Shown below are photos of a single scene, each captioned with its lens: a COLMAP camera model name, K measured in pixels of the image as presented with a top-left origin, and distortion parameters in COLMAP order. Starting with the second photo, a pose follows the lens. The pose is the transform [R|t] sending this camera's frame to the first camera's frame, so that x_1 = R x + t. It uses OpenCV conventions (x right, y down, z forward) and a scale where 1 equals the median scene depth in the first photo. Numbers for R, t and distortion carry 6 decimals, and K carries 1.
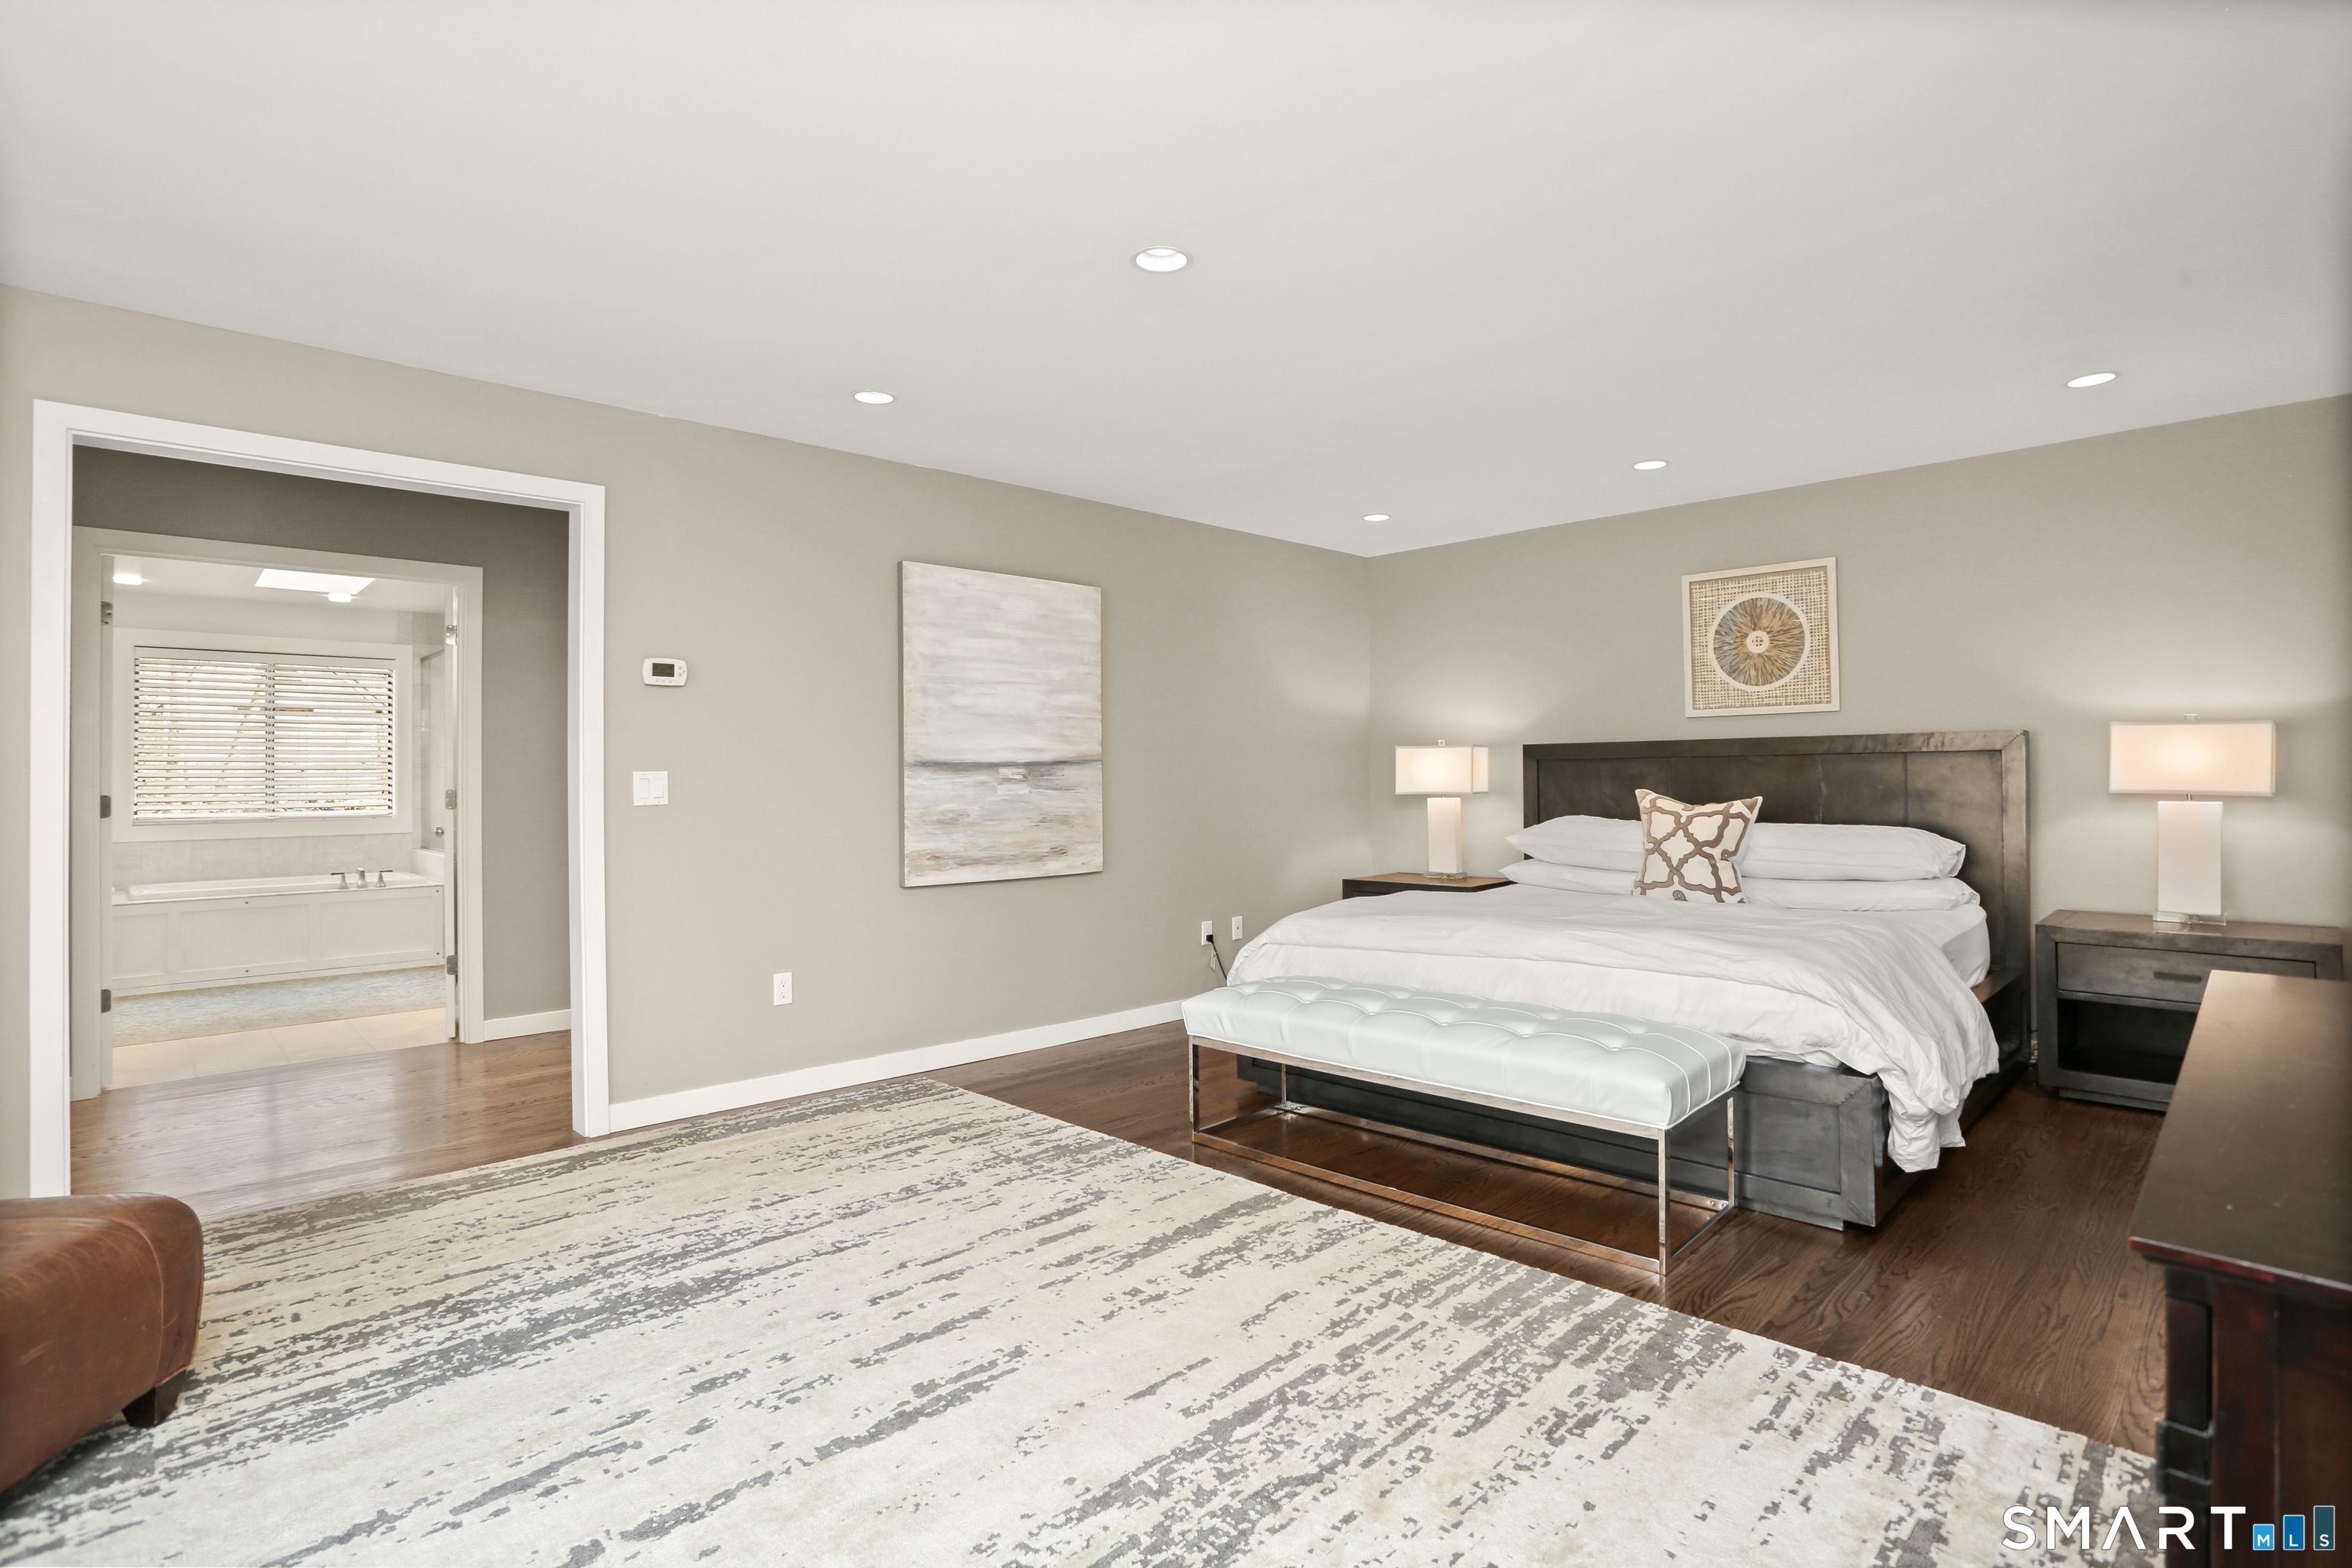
lens RADIAL K [[1155.5, 0, 1184.5], [0, 1155.5, 774.2], [0, 0, 1]] dist [-0.075643, 0.013989]
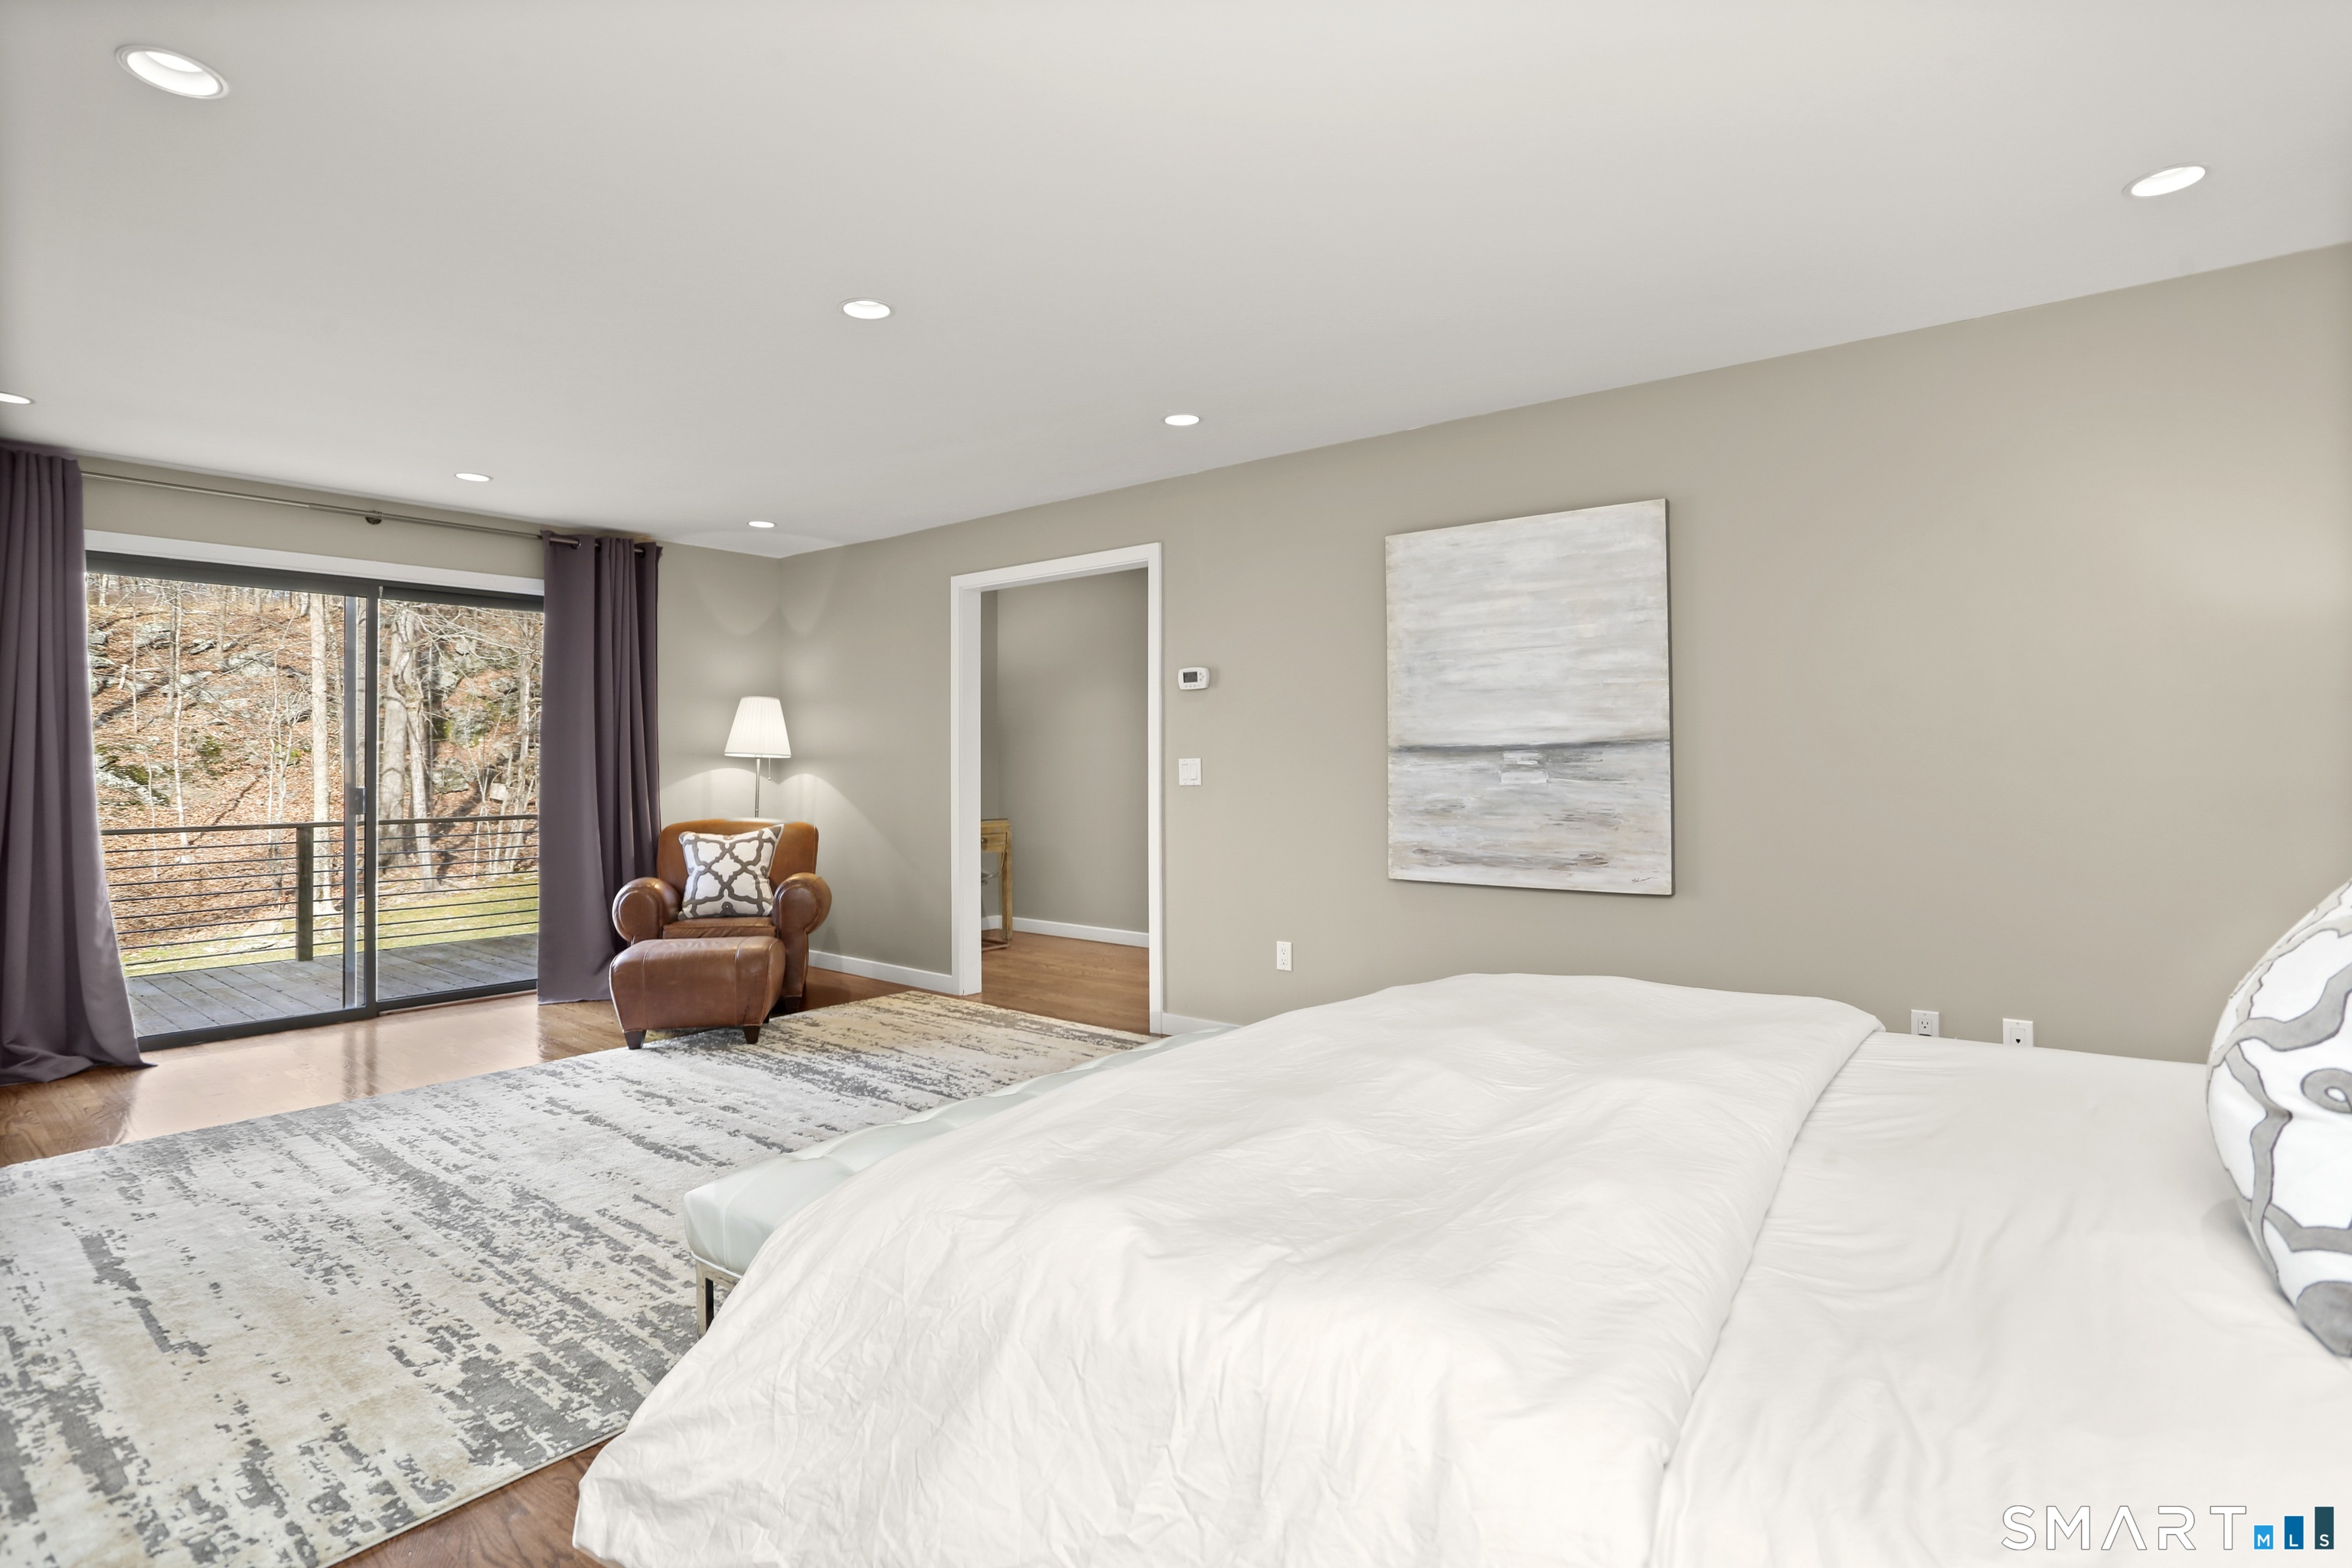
lens RADIAL K [[1155.5, 0, 1184.5], [0, 1155.5, 774.2], [0, 0, 1]] dist [-0.075643, 0.013989]
pose [[0.123513, 0.011454, -0.992277, 0.682812], [0.003211, 0.999924, 0.011942, -0.000225], [0.992338, -0.004661, 0.123467, 0.712939]]
